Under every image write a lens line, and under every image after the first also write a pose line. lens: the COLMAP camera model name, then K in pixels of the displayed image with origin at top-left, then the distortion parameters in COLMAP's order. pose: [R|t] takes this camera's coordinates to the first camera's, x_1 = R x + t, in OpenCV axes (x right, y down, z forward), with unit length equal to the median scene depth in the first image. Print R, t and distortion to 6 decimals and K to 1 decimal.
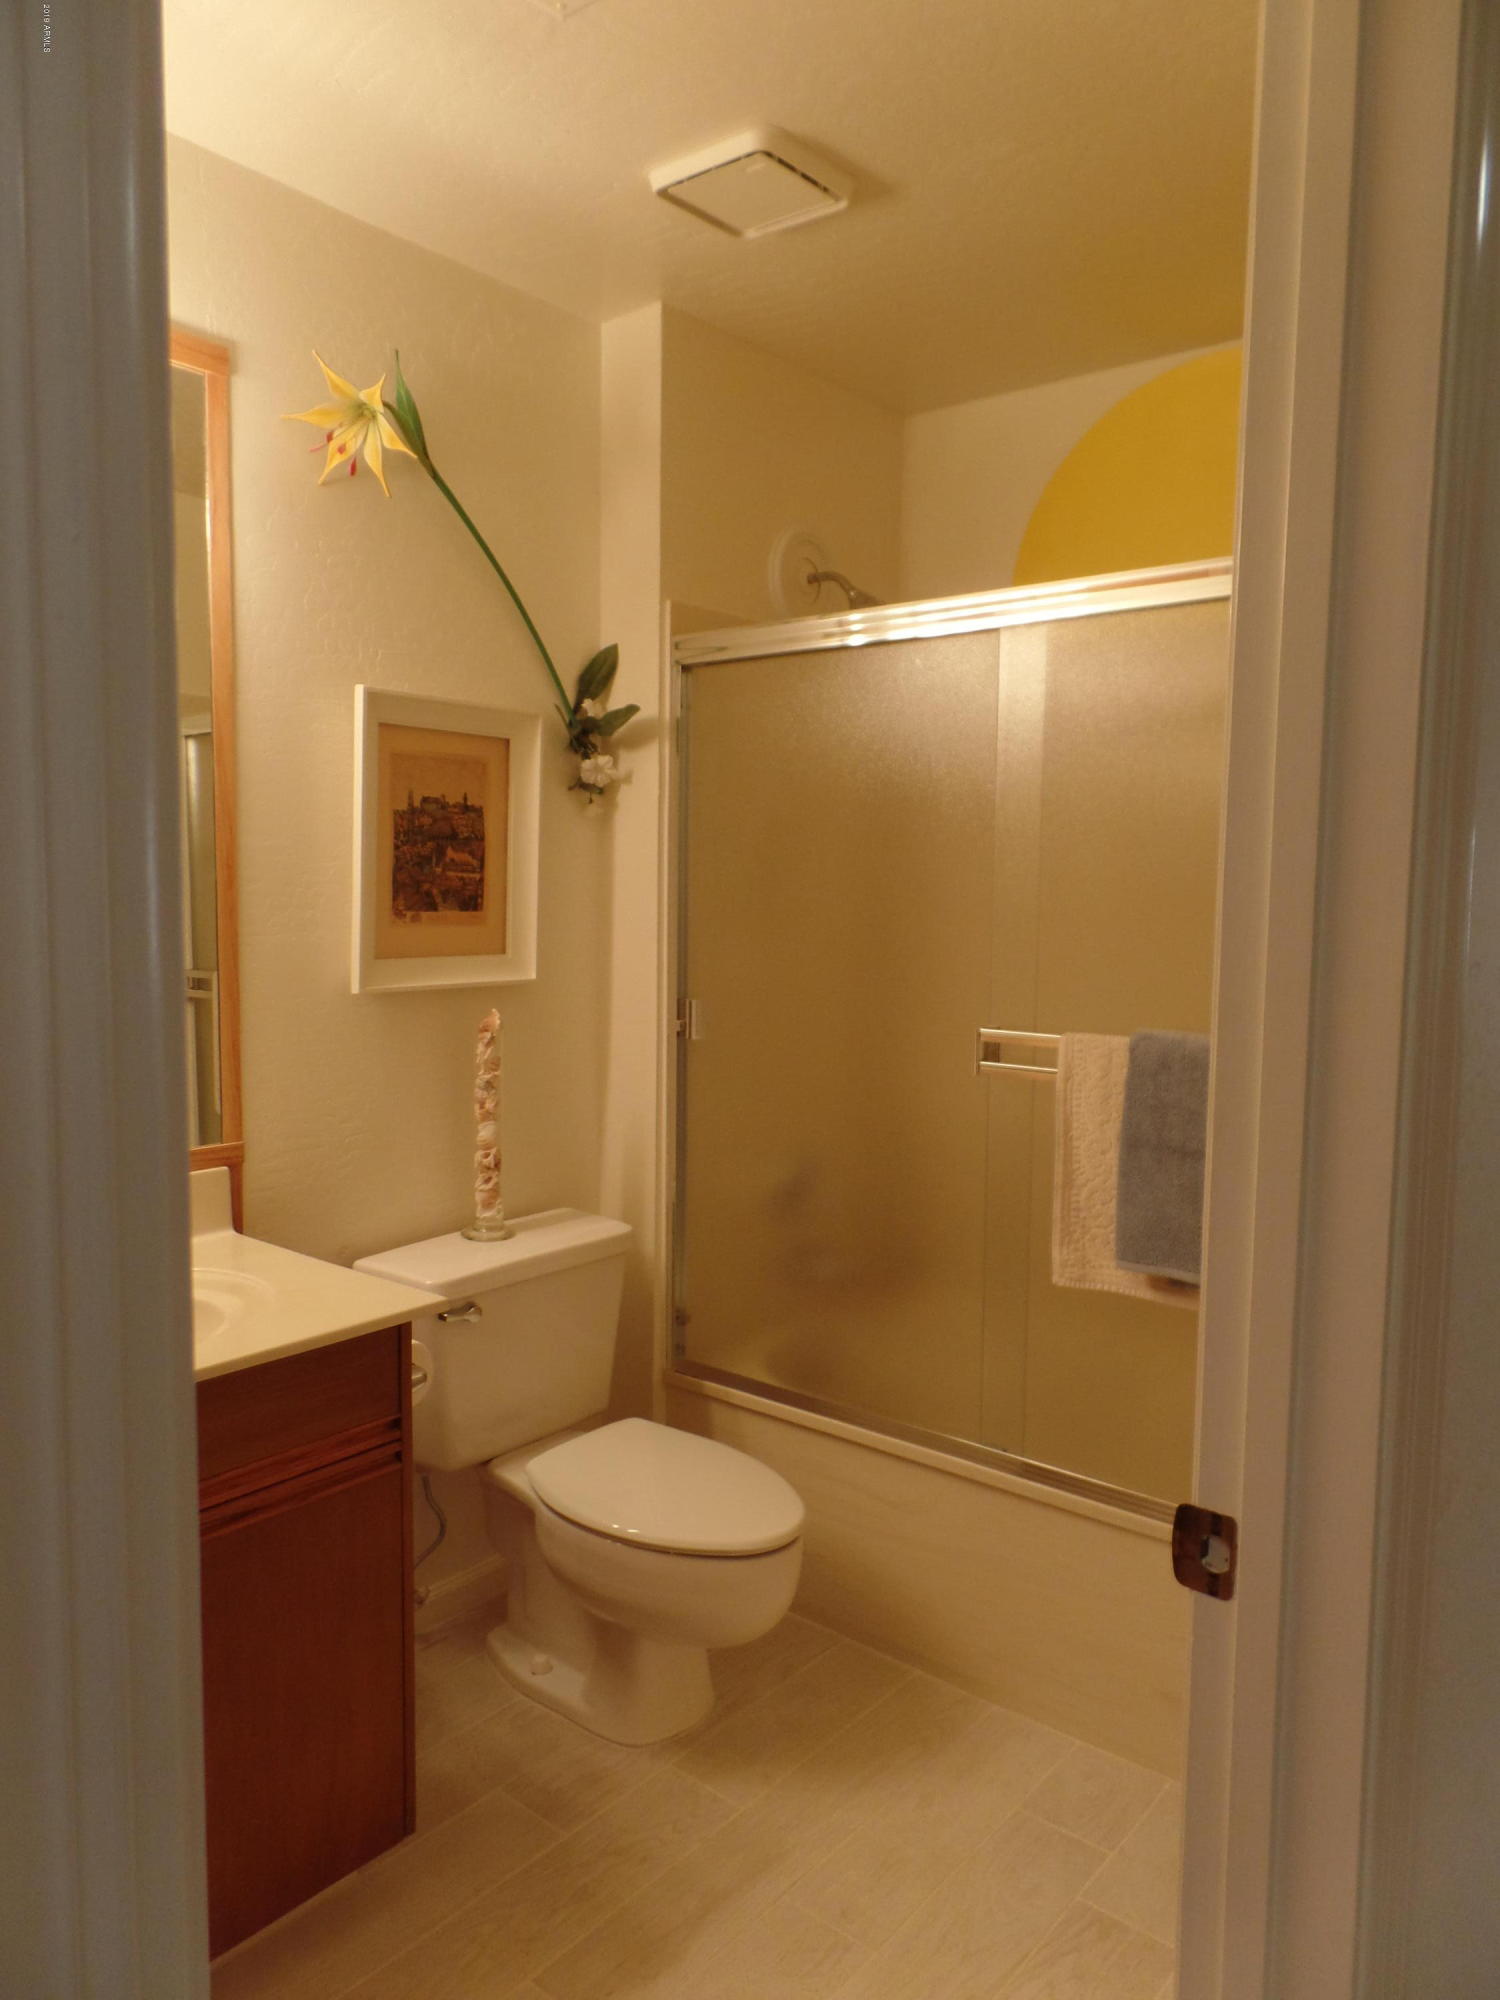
lens RADIAL K [[1398.0, 0, 750.0], [0, 1398.0, 1000.0], [0, 0, 1]] dist [0.007532, 0.008914]
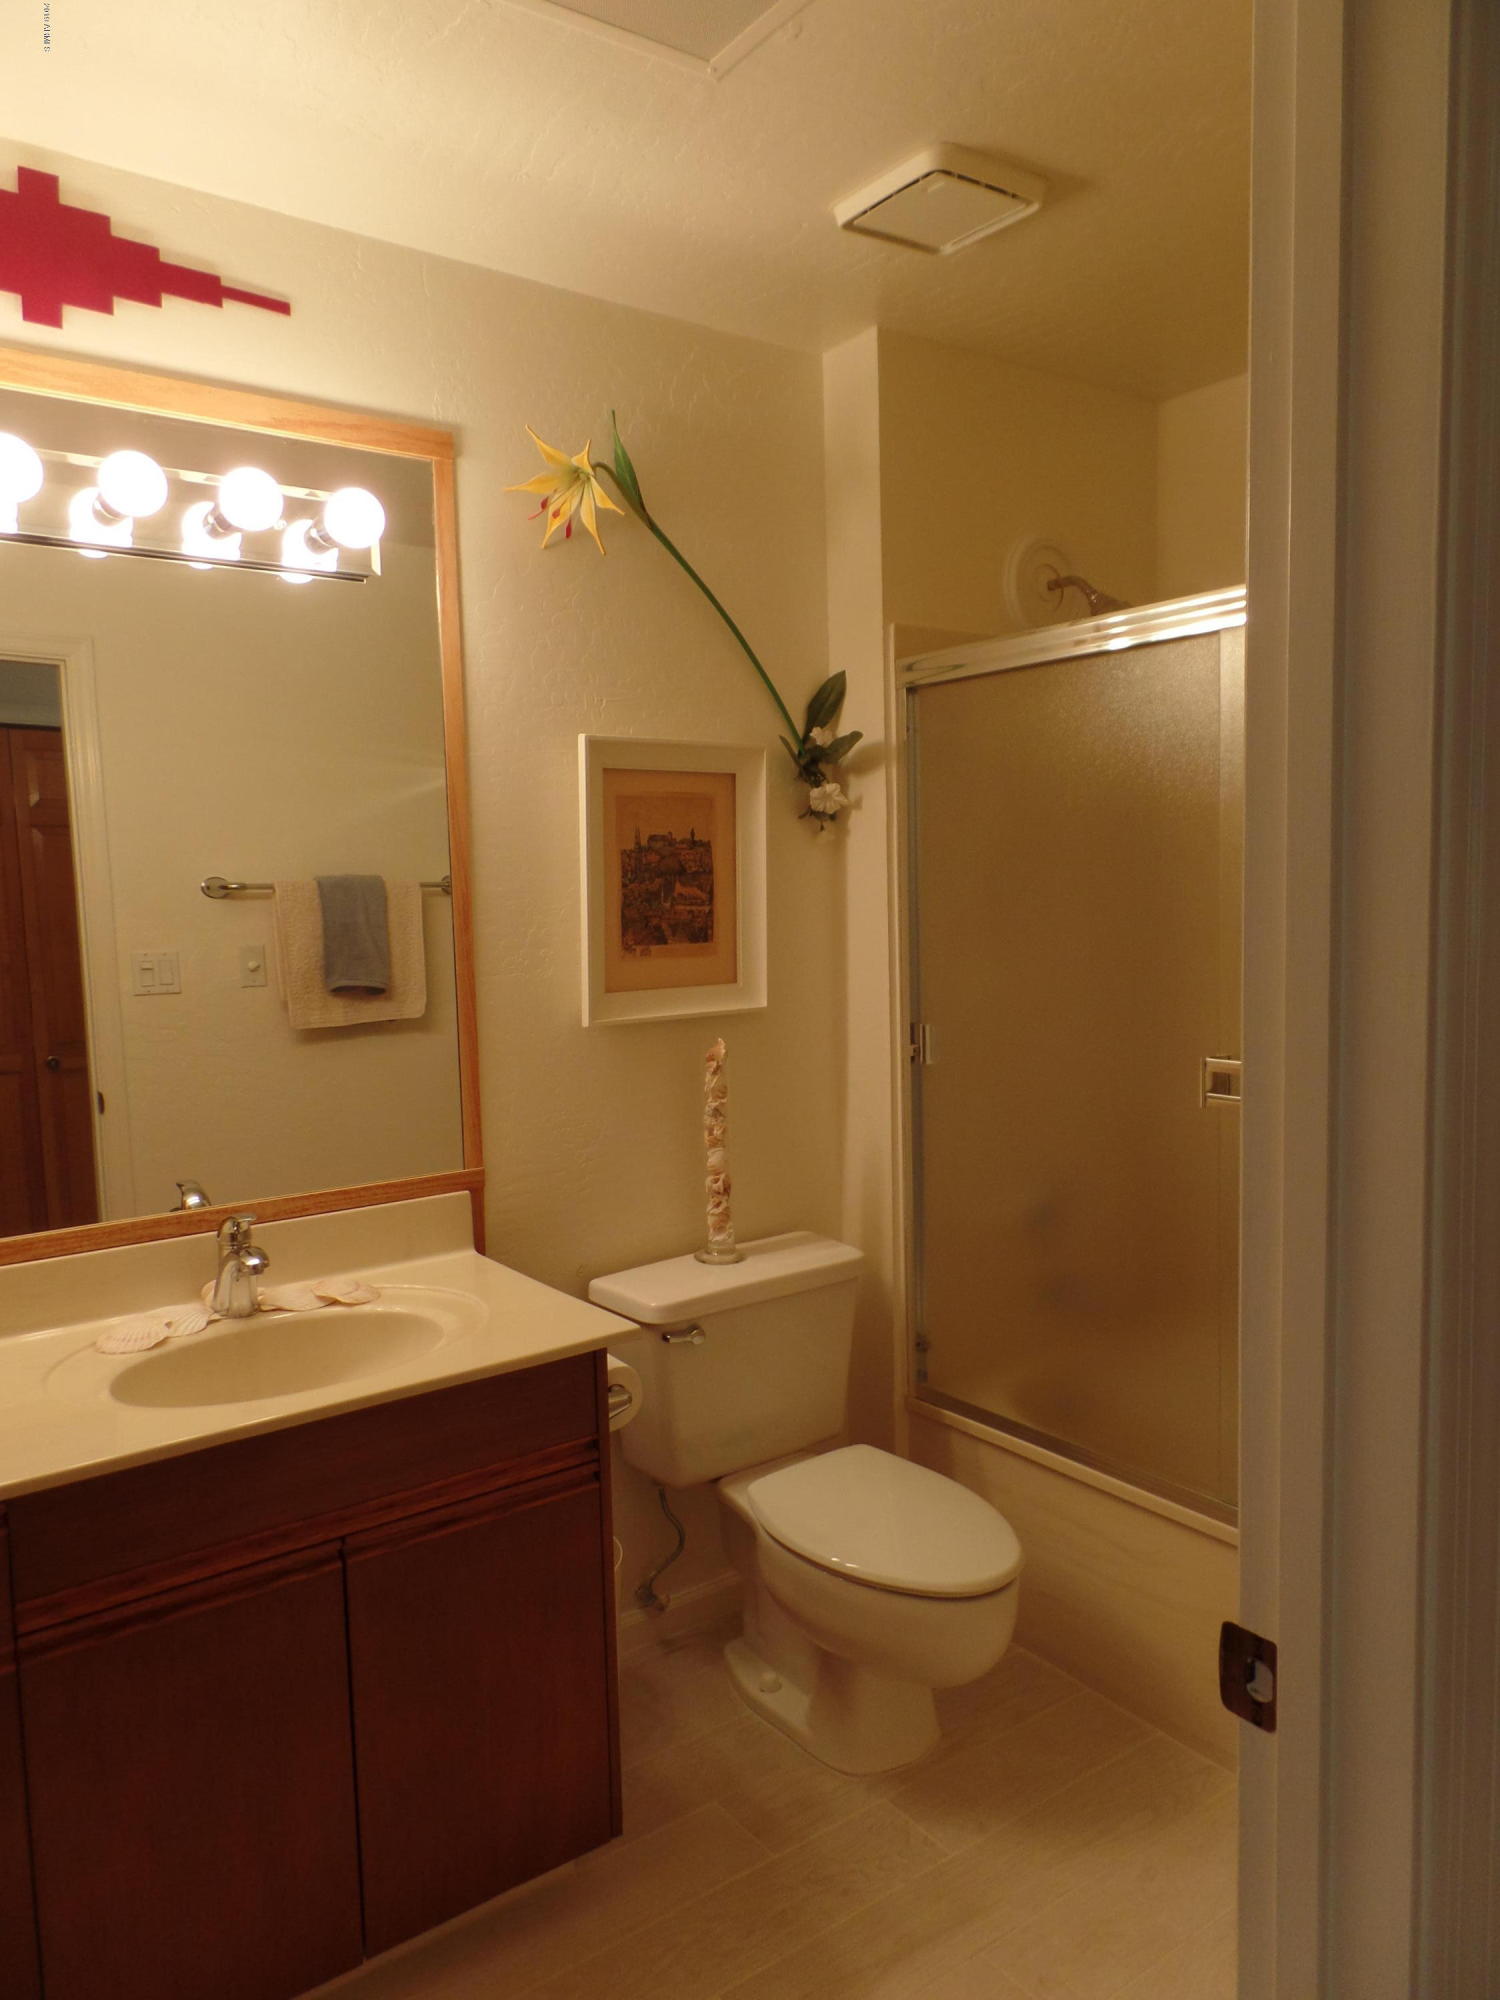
lens RADIAL K [[1398.0, 0, 750.0], [0, 1398.0, 1000.0], [0, 0, 1]] dist [0.007532, 0.008914]
pose [[0.967891, -0.015648, -0.250883, 0.097336], [0.016250, 0.999868, 0.000326, -0.021959], [0.250844, -0.004392, 0.968017, 0.011544]]
